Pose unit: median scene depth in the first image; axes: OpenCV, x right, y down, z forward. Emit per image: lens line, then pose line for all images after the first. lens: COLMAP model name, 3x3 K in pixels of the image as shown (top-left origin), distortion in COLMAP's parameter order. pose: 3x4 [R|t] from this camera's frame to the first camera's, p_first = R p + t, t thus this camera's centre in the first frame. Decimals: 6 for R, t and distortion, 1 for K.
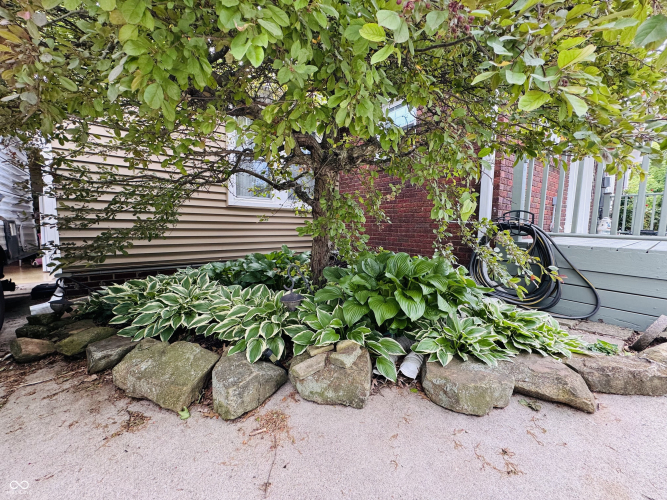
lens RADIAL K [[264.1, 0, 333.2], [0, 264.1, 249.7], [0, 0, 1]] dist [-0.000502, -0.000259]
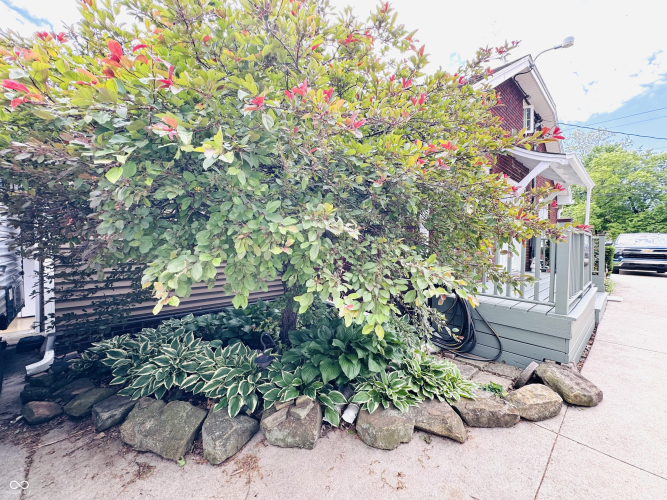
lens RADIAL K [[264.1, 0, 333.2], [0, 264.1, 249.7], [0, 0, 1]] dist [-0.000502, -0.000259]
pose [[0.996650, -0.005764, 0.081583, 0.095046], [0.011467, 0.997509, -0.069601, -0.310535], [-0.080979, 0.070304, 0.994233, -0.418213]]
